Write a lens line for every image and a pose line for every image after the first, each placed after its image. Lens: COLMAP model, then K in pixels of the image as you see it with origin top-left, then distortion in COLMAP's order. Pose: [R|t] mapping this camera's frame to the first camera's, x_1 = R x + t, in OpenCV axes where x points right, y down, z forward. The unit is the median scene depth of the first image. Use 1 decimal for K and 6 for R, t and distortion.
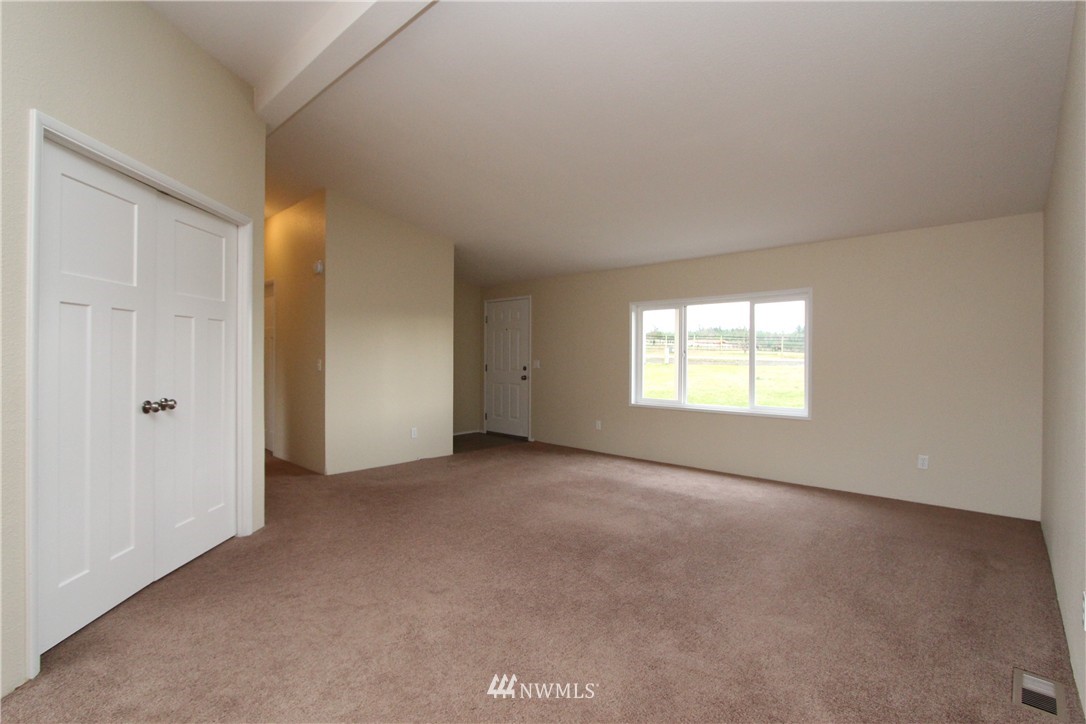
lens RADIAL K [[506.2, 0, 542.5], [0, 506.2, 357.8], [0, 0, 1]] dist [-0.004390, -0.000446]
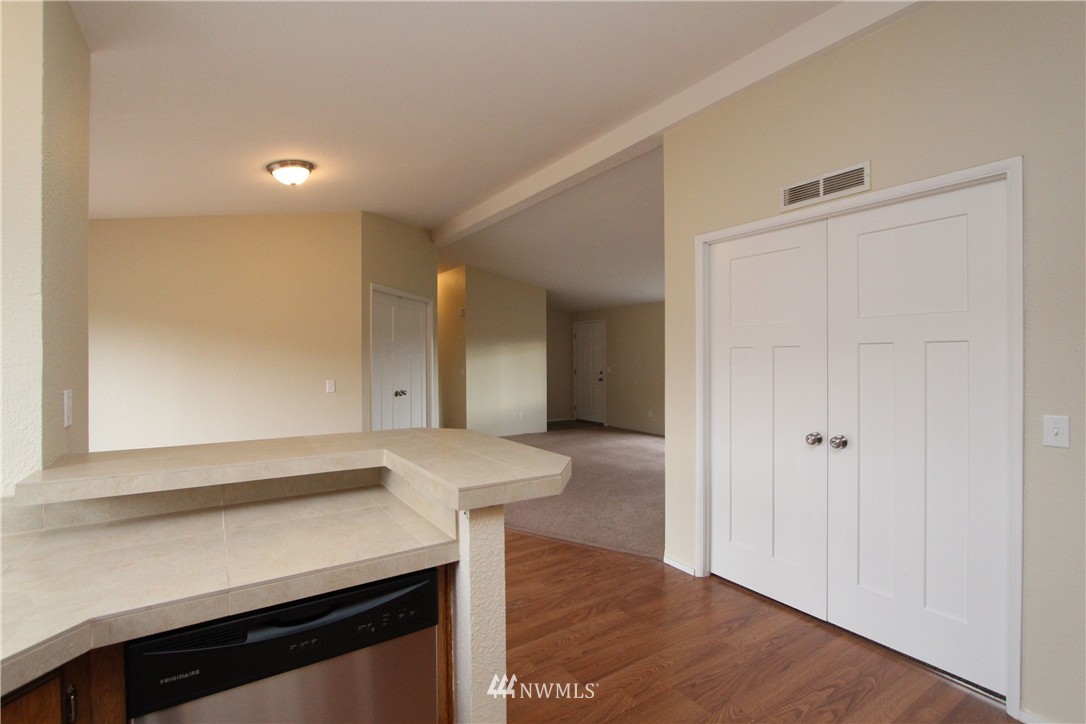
lens RADIAL K [[506.2, 0, 542.5], [0, 506.2, 357.8], [0, 0, 1]] dist [-0.004390, -0.000446]
pose [[0.971622, -0.009004, -0.236369, 0.137036], [0.008886, 0.999959, -0.001565, -0.018255], [0.236374, -0.000579, 0.971662, -0.367064]]
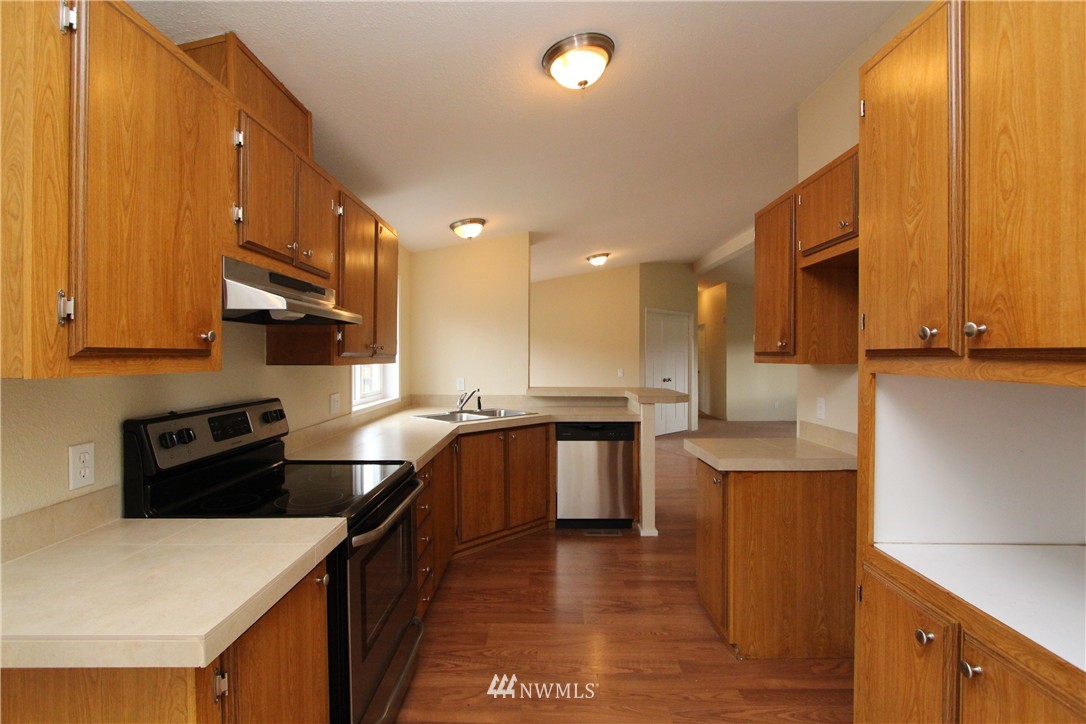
lens RADIAL K [[506.2, 0, 542.5], [0, 506.2, 357.8], [0, 0, 1]] dist [-0.004390, -0.000446]
pose [[0.680558, -0.000453, -0.732694, 0.384722], [0.002178, 0.999997, 0.001404, -0.018766], [0.732691, -0.002551, 0.680557, -0.642604]]
